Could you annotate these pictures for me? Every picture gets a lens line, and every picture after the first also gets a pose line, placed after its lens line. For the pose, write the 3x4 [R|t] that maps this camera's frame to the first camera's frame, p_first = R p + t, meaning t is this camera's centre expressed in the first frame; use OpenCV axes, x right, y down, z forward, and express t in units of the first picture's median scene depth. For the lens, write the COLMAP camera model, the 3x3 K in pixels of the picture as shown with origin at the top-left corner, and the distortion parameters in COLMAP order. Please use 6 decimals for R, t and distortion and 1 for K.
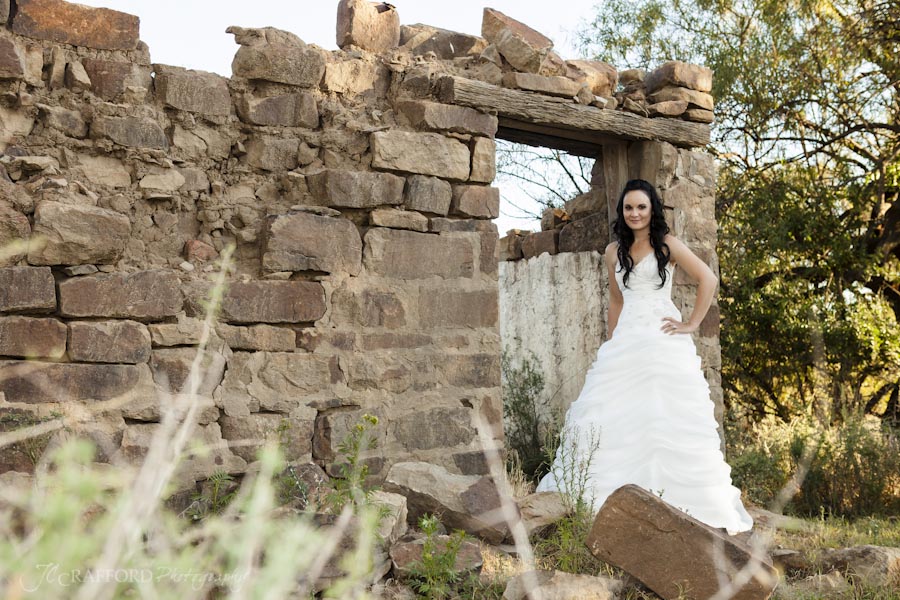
lens RADIAL K [[1116.9, 0, 449.9], [0, 1116.9, 300.2], [0, 0, 1]] dist [0.000753, 0.000000]
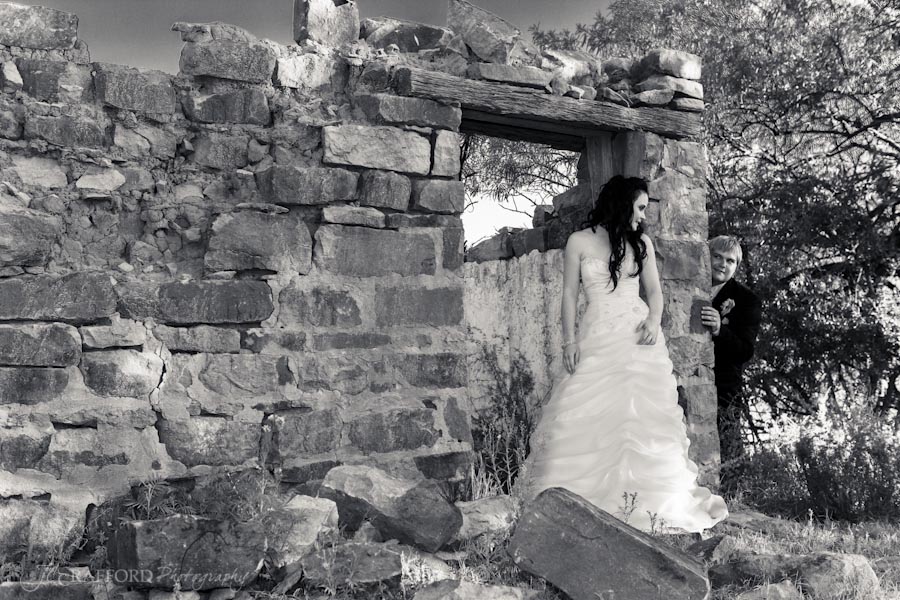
lens RADIAL K [[1086.1, 0, 450.1], [0, 1086.1, 300.1], [0, 0, 1]] dist [-0.003505, 0.000000]
pose [[0.997381, -0.018118, -0.070018, 0.106052], [0.017587, 0.999812, -0.008192, 0.010528], [0.070153, 0.006940, 0.997512, 0.065193]]
